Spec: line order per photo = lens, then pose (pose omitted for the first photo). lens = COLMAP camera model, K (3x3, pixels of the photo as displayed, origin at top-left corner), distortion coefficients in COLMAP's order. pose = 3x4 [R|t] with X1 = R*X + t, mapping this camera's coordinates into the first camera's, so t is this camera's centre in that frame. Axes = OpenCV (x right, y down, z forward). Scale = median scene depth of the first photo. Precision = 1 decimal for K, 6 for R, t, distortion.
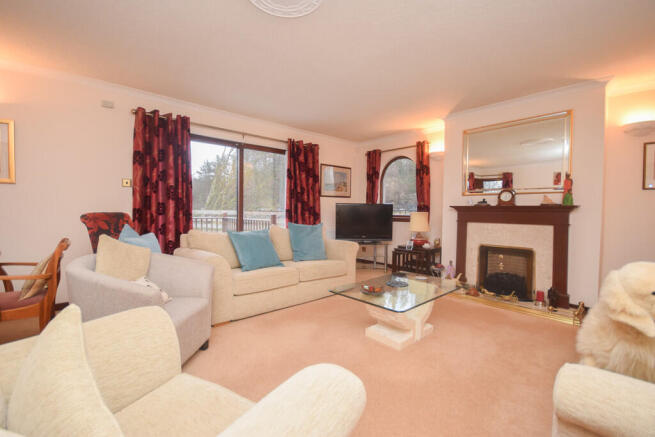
lens RADIAL K [[289.5, 0, 322.5], [0, 289.5, 220.2], [0, 0, 1]] dist [-0.012269, -0.003871]
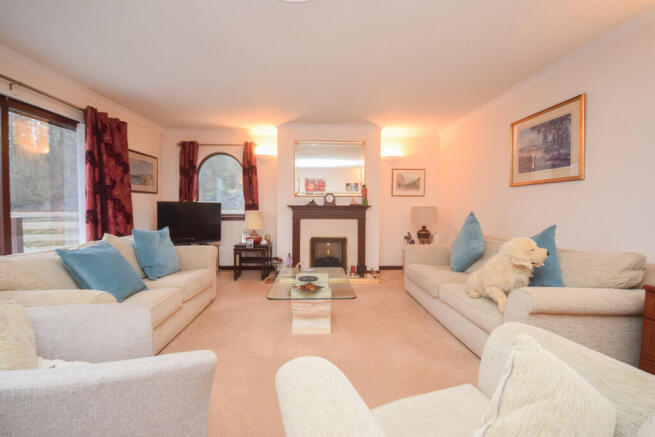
lens RADIAL K [[289.5, 0, 329.2], [0, 289.5, 219.4], [0, 0, 1]] dist [-0.012269, -0.003871]
pose [[0.626775, -0.040597, 0.778142, -0.316301], [0.028225, 0.999169, 0.029393, -0.020680], [-0.778689, 0.003540, 0.627400, 0.143178]]
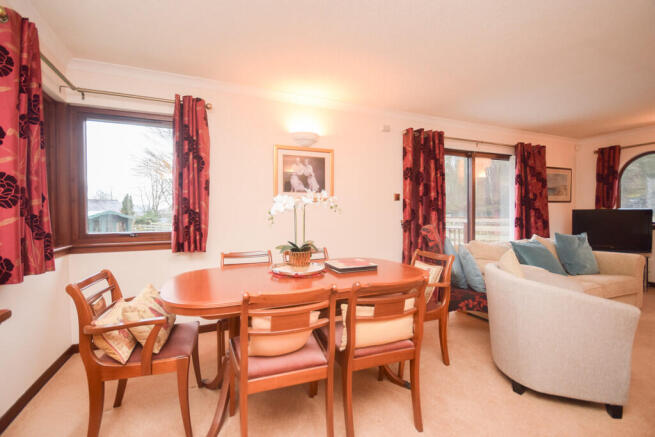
lens RADIAL K [[289.5, 0, 313.0], [0, 289.5, 219.6], [0, 0, 1]] dist [-0.012269, -0.003871]
pose [[0.940252, -0.014495, -0.340170, -0.461932], [0.008489, 0.999781, -0.019138, -0.019943], [0.340373, 0.015107, 0.940169, -0.112986]]
